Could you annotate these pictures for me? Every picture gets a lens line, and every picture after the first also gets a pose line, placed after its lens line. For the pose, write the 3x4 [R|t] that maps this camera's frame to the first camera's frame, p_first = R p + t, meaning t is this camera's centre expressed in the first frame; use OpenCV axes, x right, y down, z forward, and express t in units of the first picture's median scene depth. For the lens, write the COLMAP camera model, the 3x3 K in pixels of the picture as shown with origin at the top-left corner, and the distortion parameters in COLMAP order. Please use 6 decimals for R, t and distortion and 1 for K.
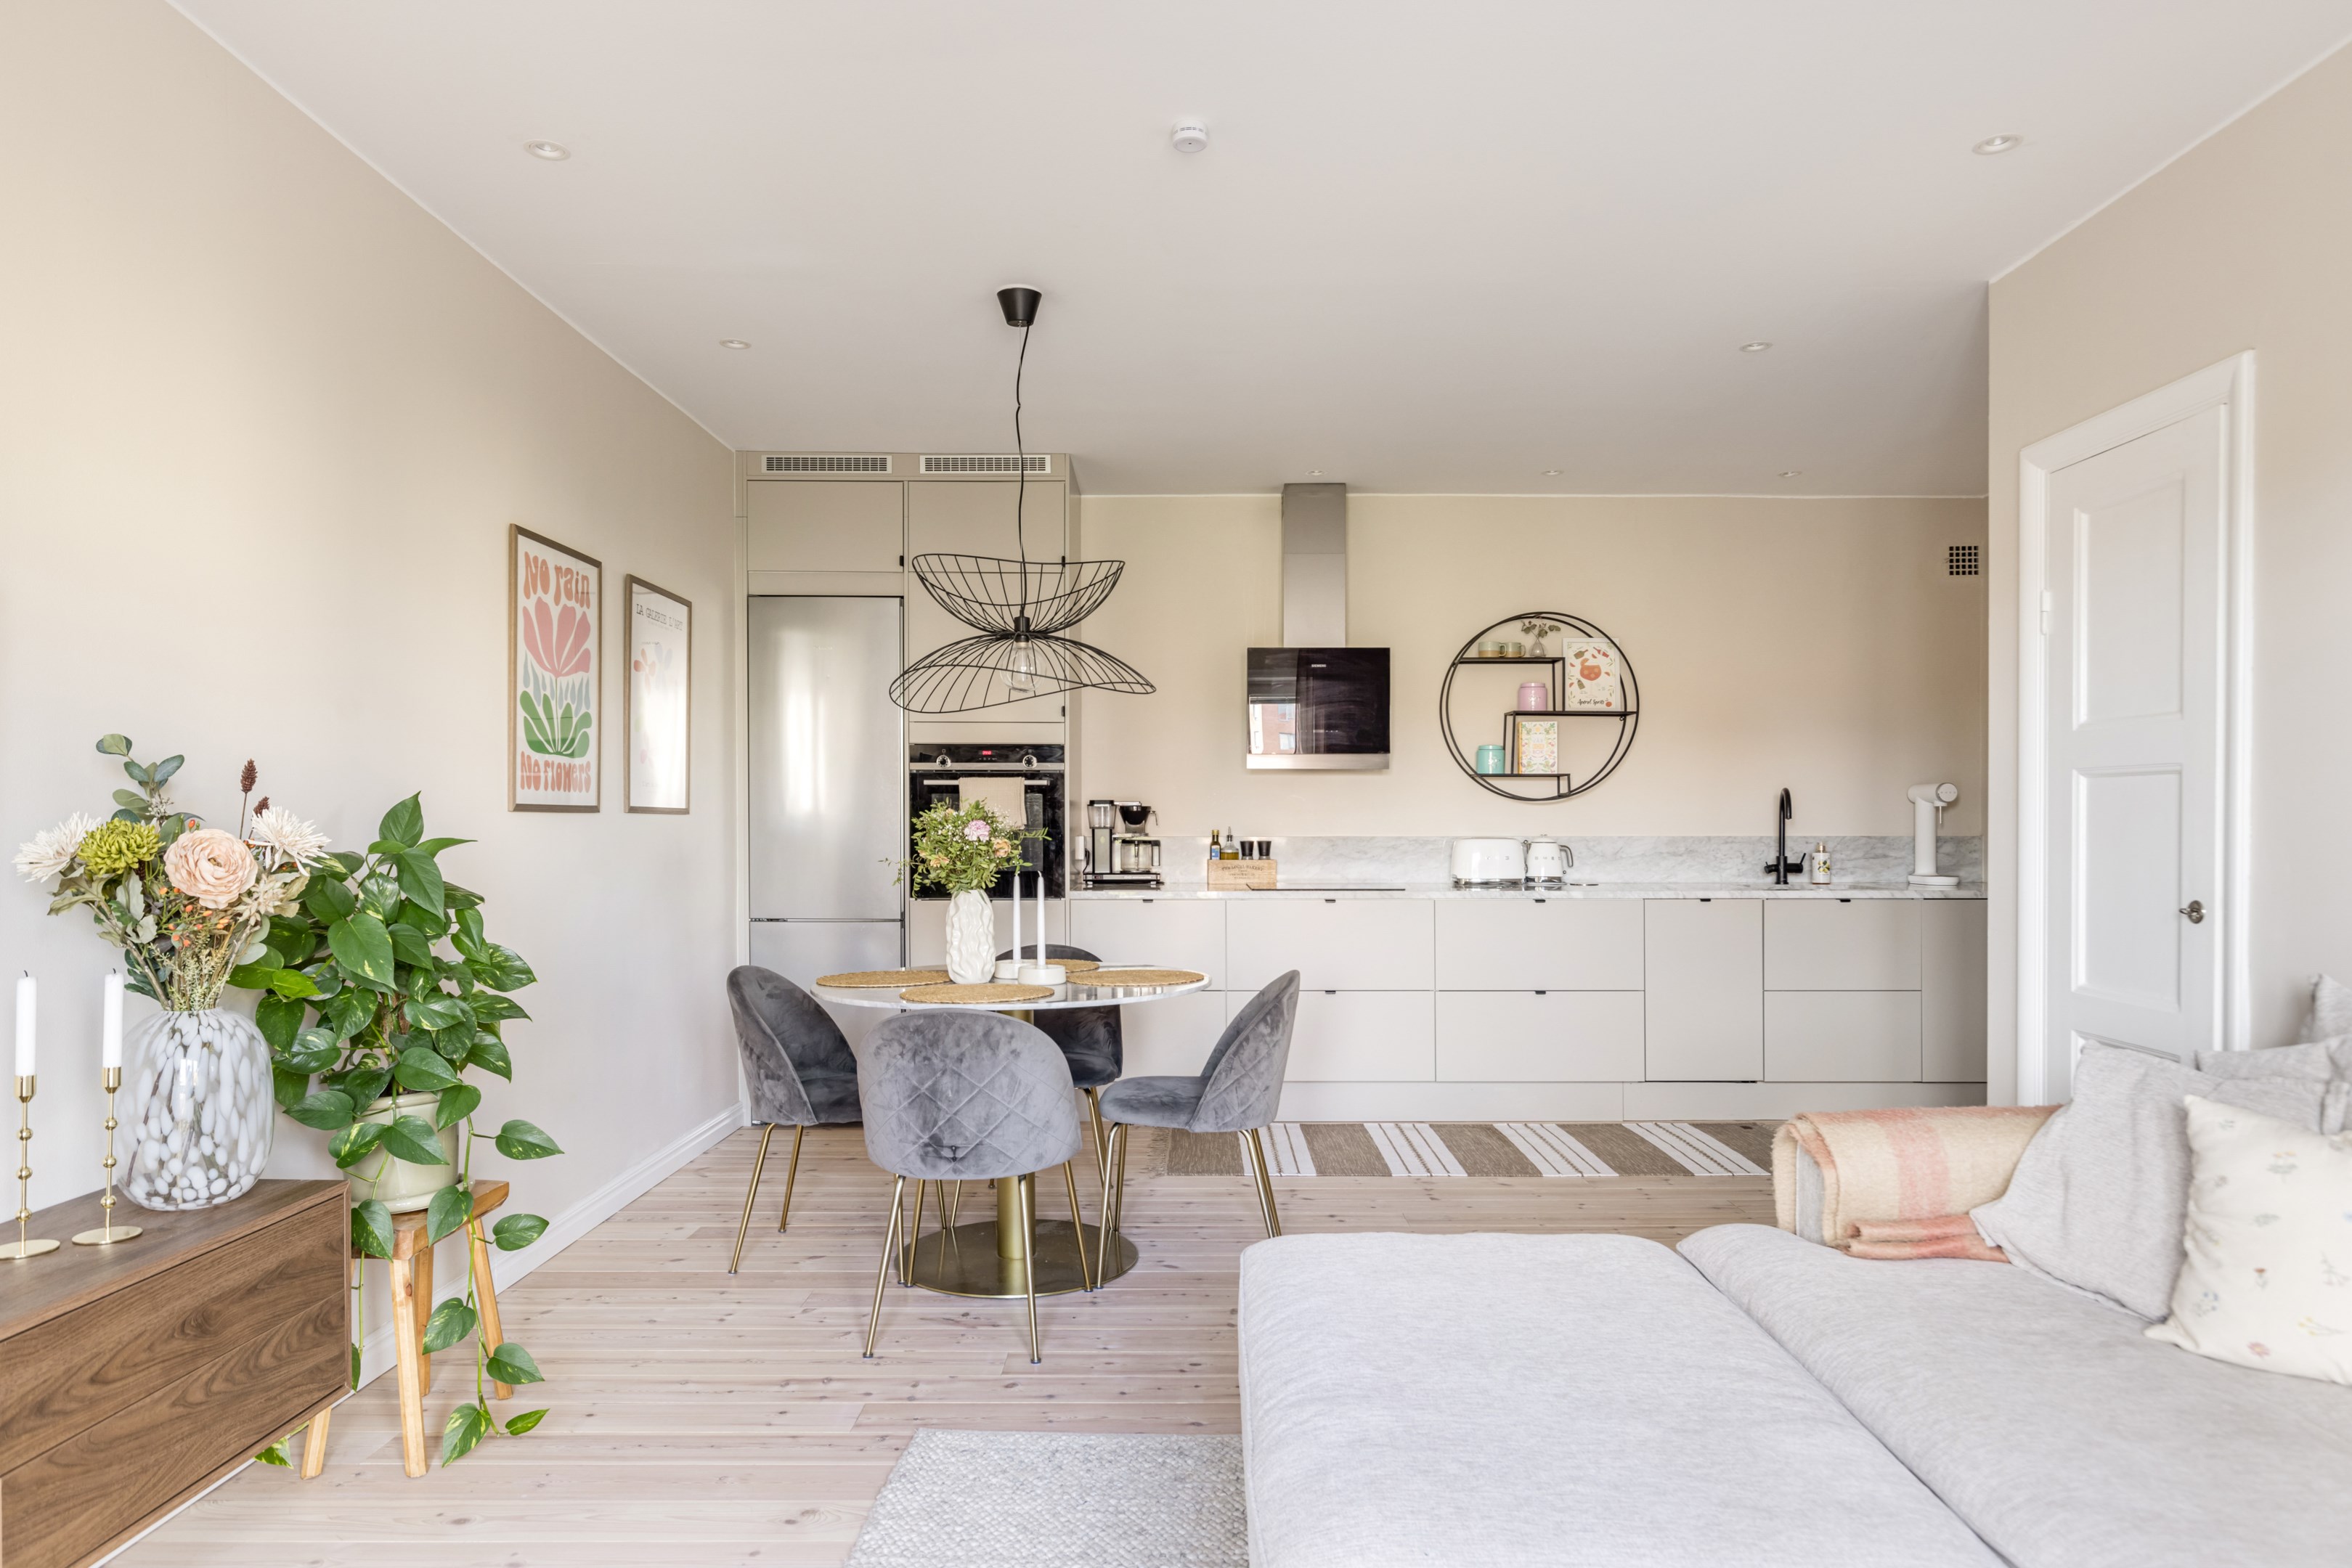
lens RADIAL K [[1375.1, 0, 1166.6], [0, 1375.1, 824.6], [0, 0, 1]] dist [0.000177, 0.001622]
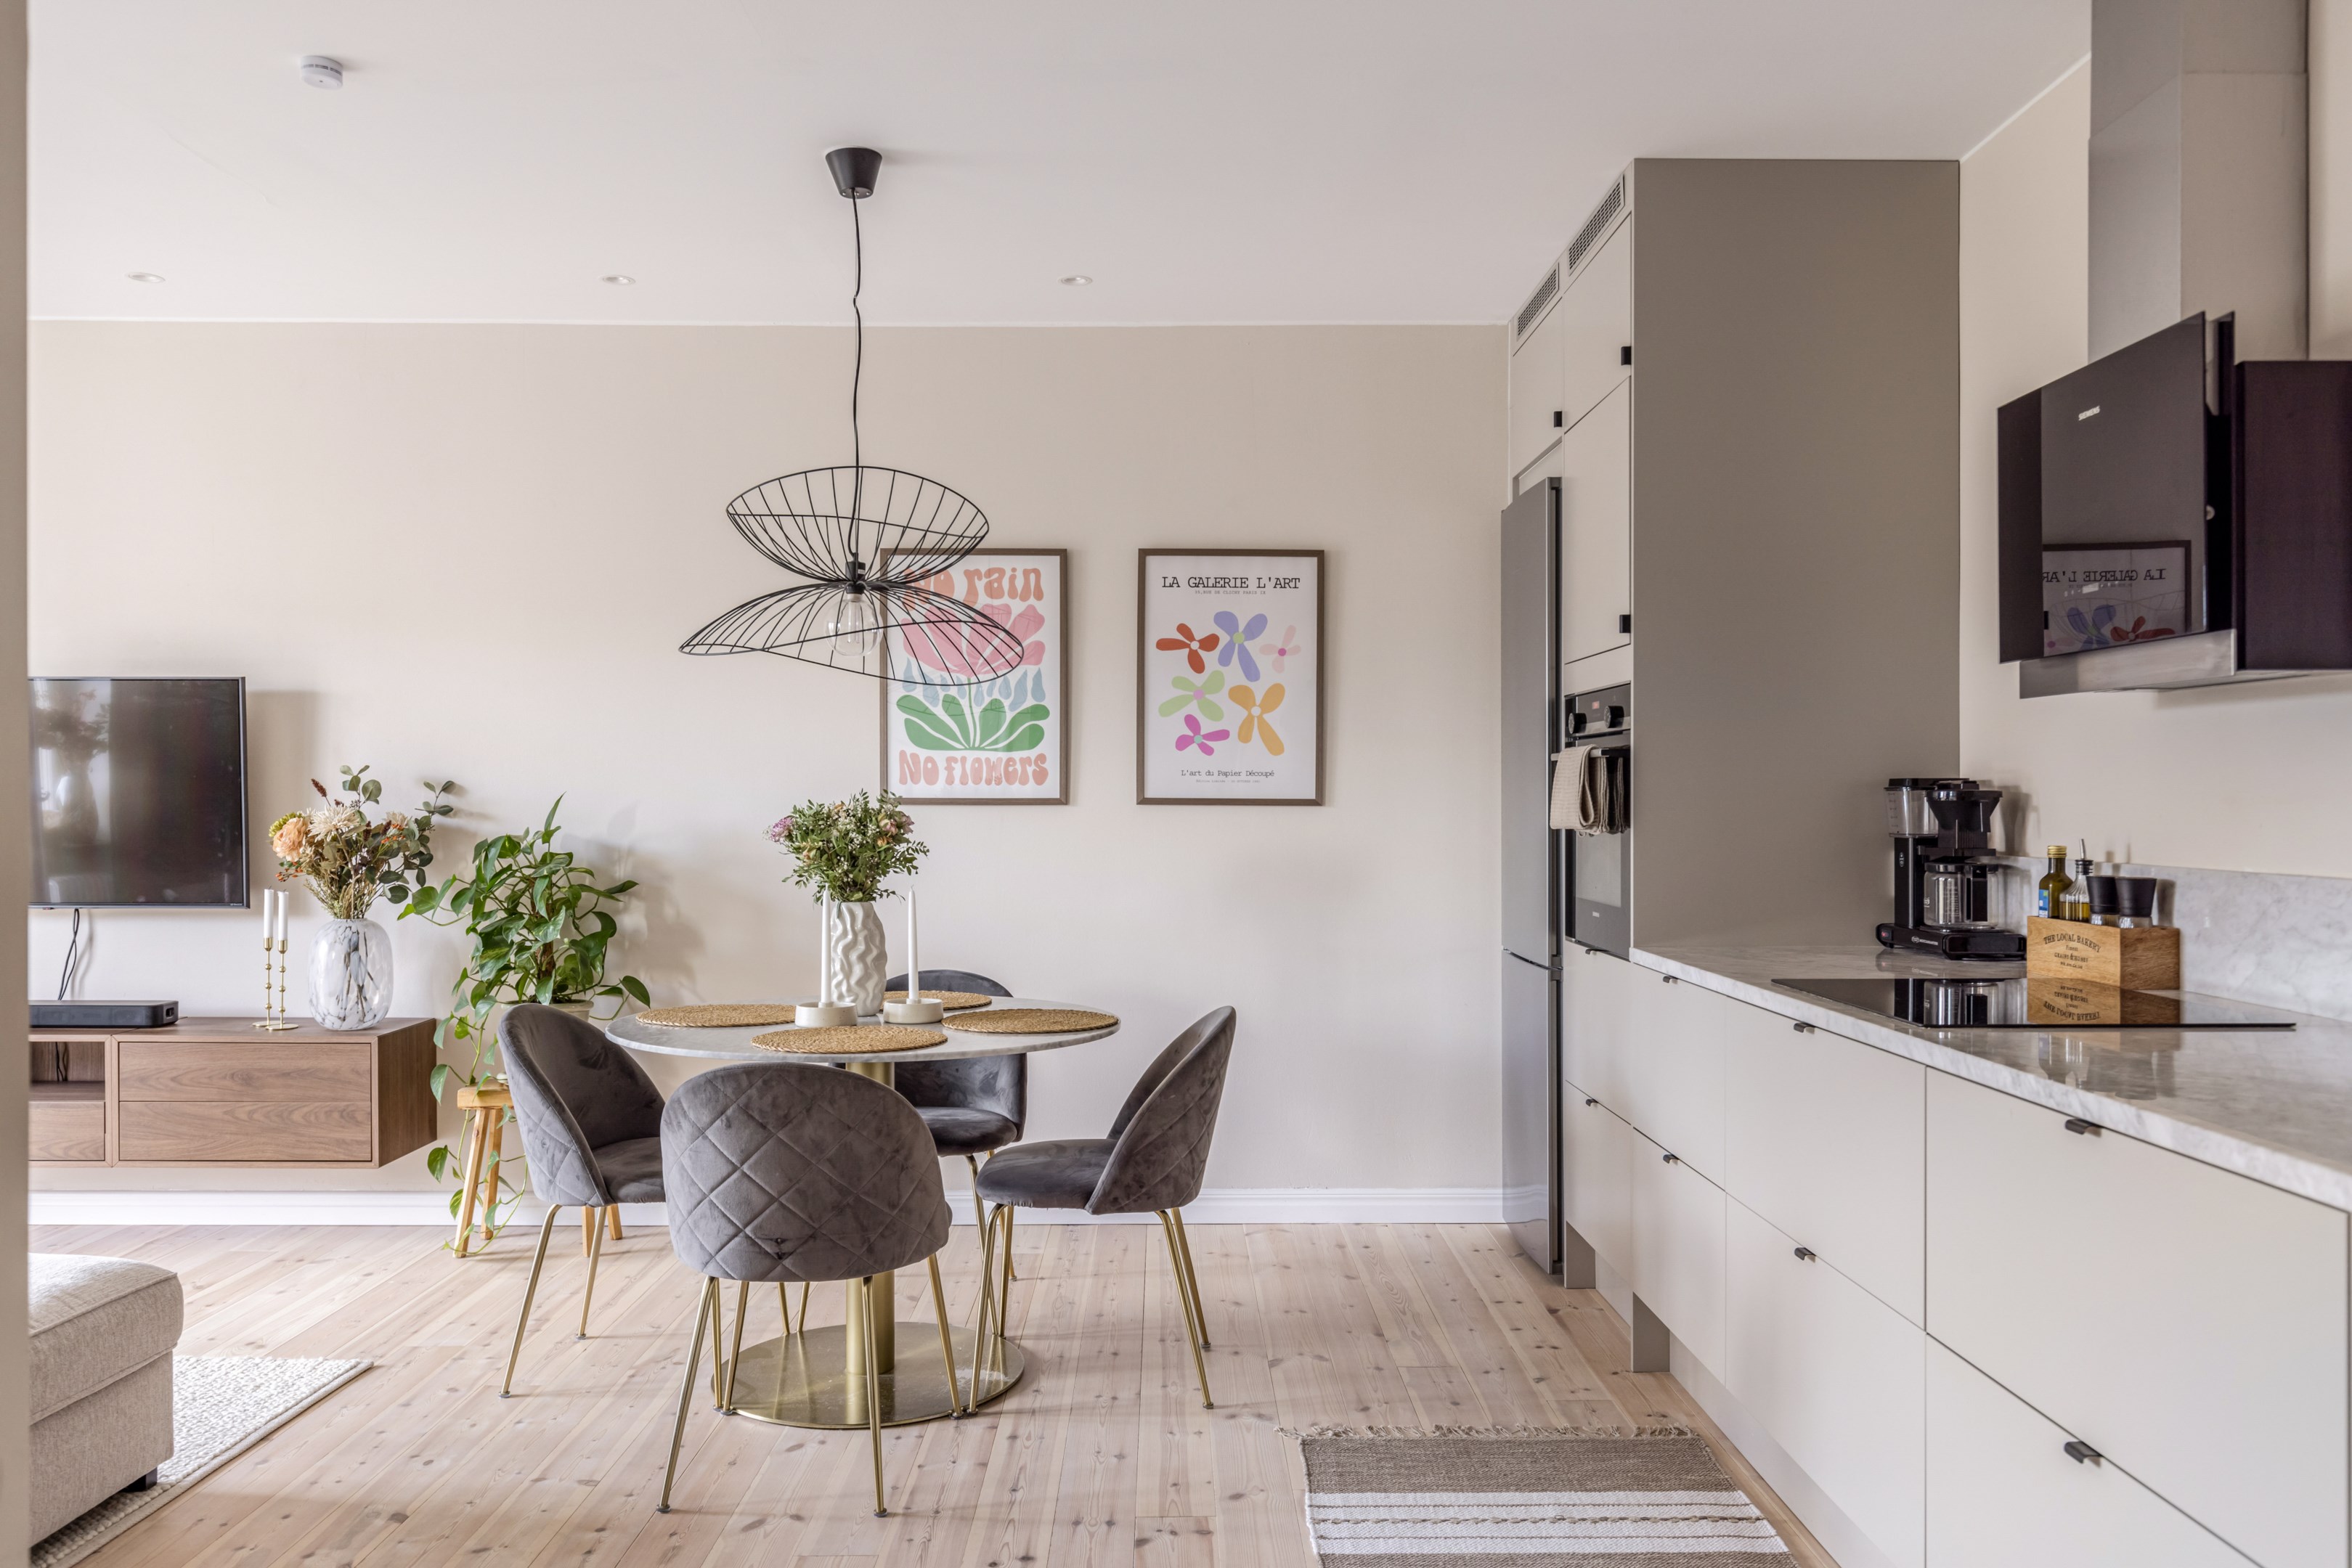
lens RADIAL K [[1702.1, 0, 1206.7], [0, 1702.1, 823.3], [0, 0, 1]] dist [0.011460, -0.019593]
pose [[0.034372, 0.014571, -0.999303, 0.609798], [-0.003716, 0.999889, 0.014451, -0.010725], [0.999402, 0.003217, 0.034422, 0.807487]]
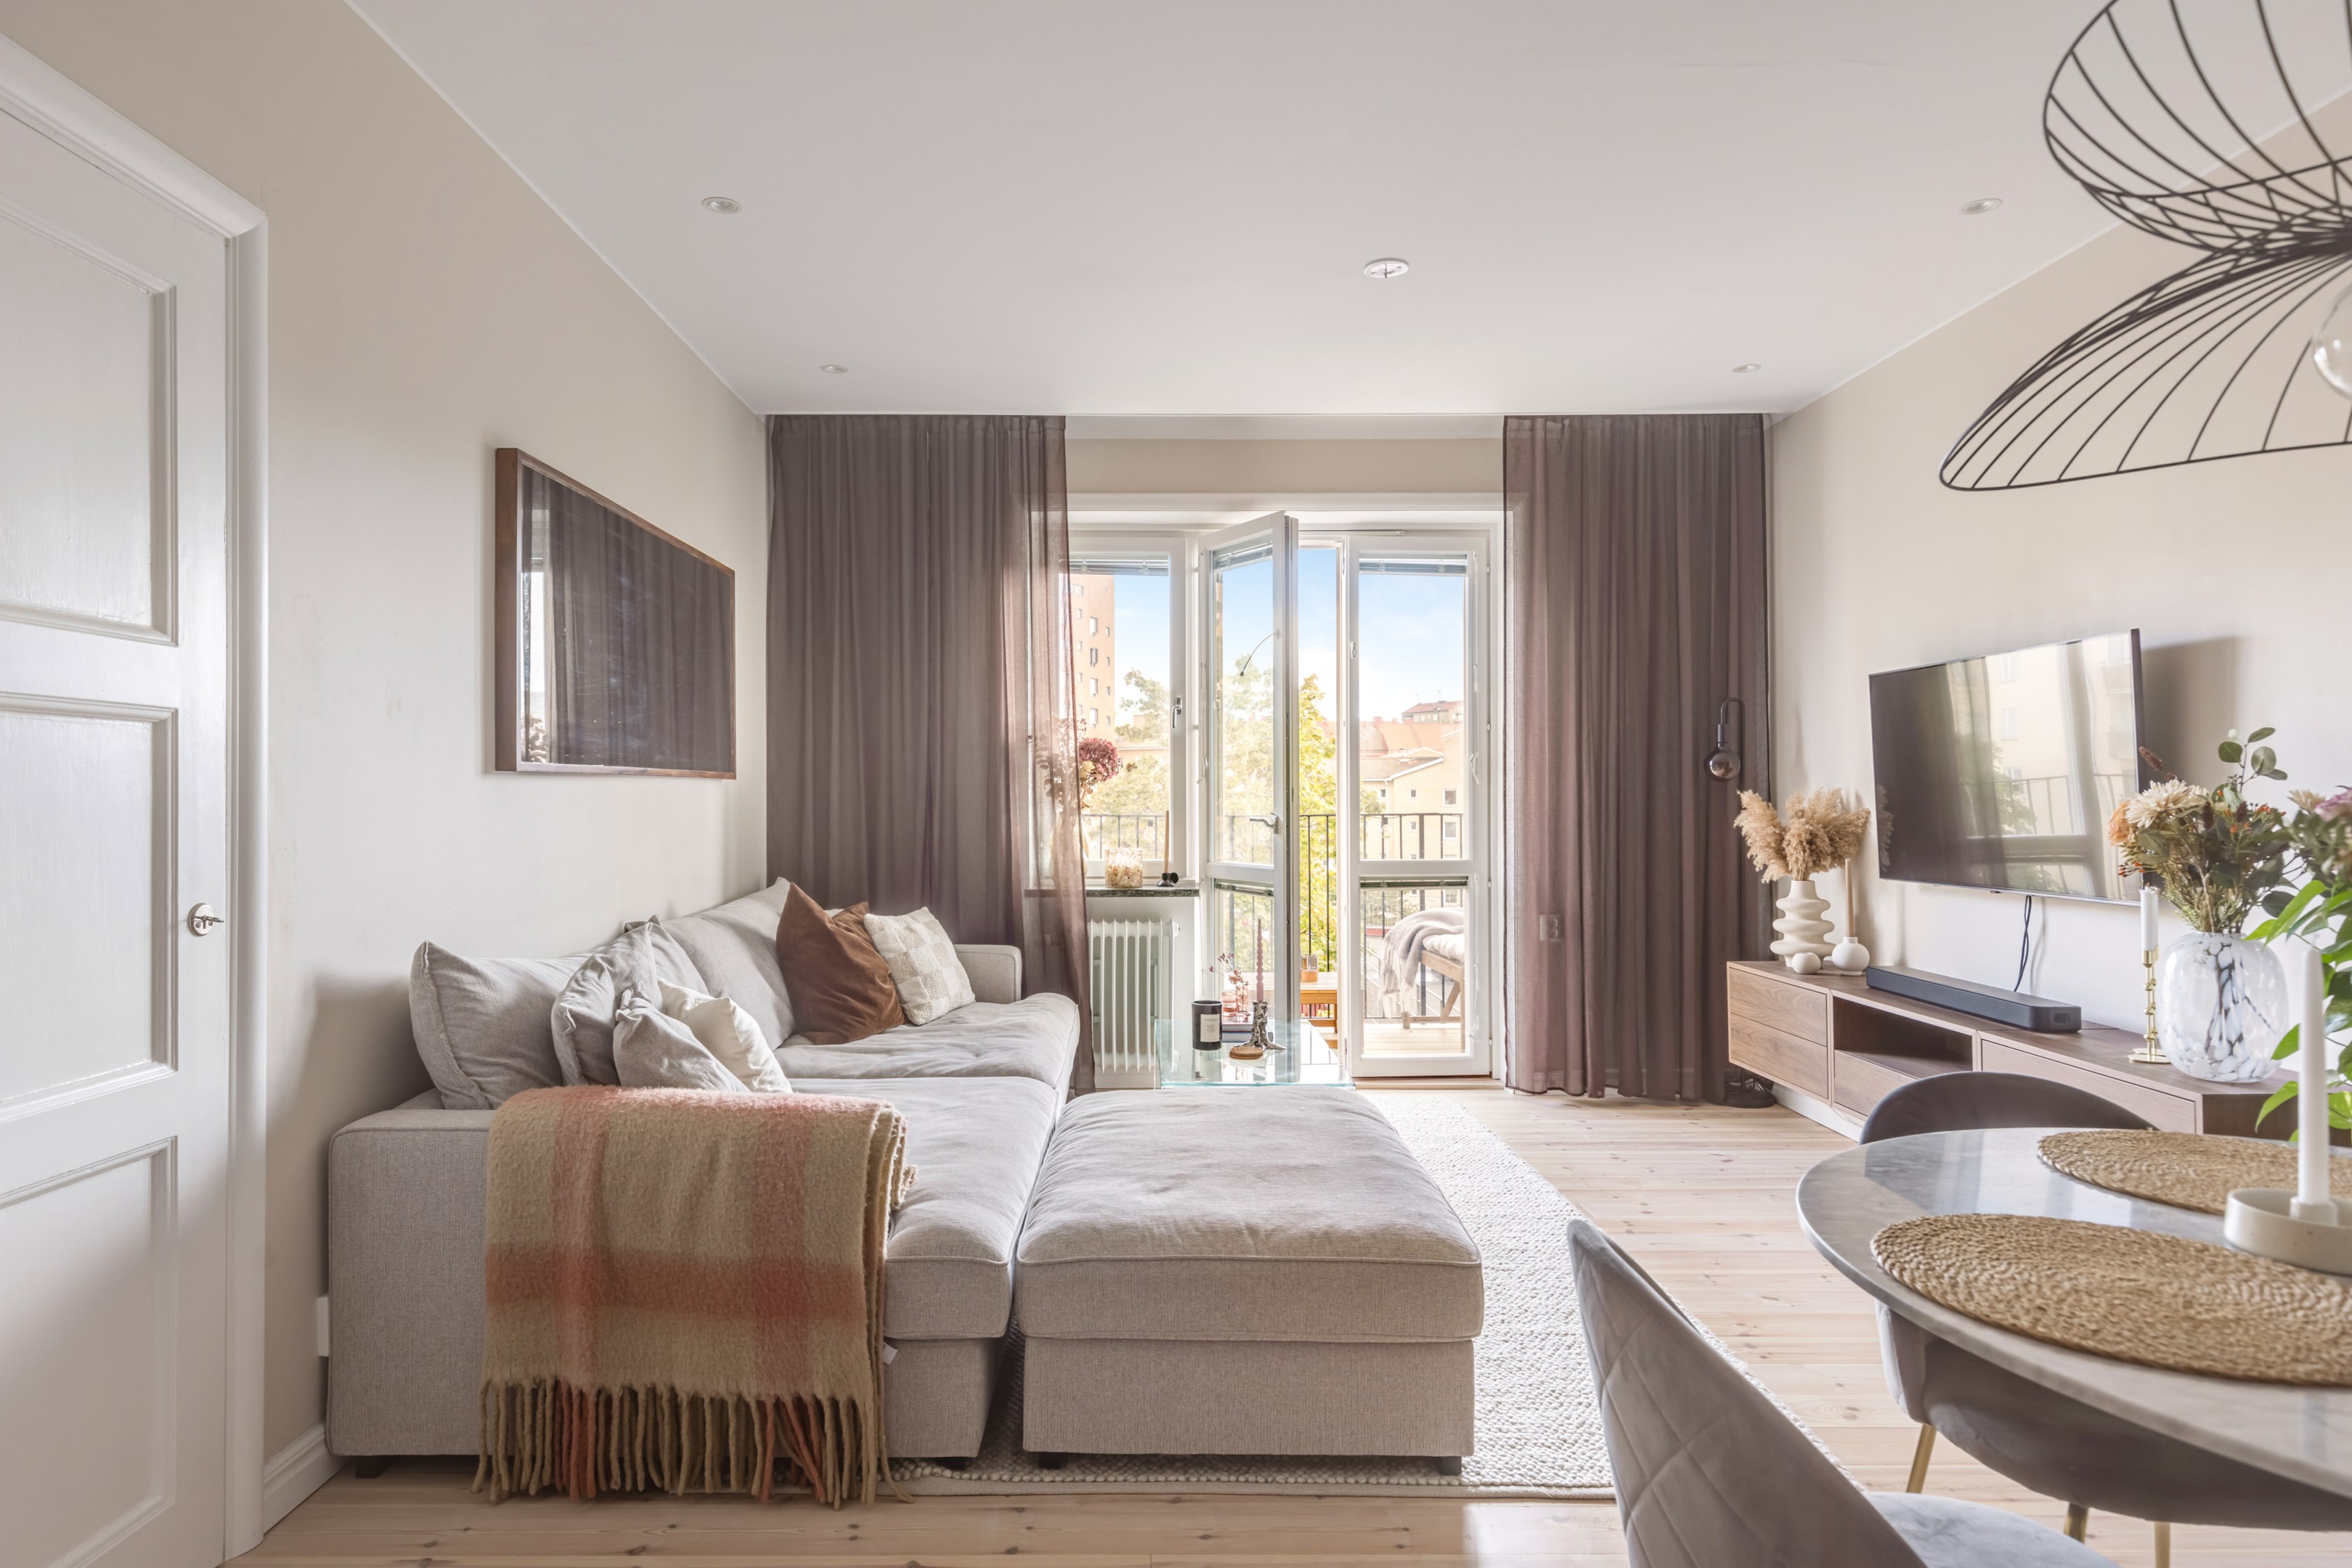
lens RADIAL K [[1304.6, 0, 1171.3], [0, 1304.6, 792.7], [0, 0, 1]] dist [0.011137, -0.007449]
pose [[-0.999806, 0.000835, -0.019659, 0.135341], [0.000946, 0.999984, -0.005650, 0.000891], [0.019654, -0.005668, -0.999791, 0.899264]]
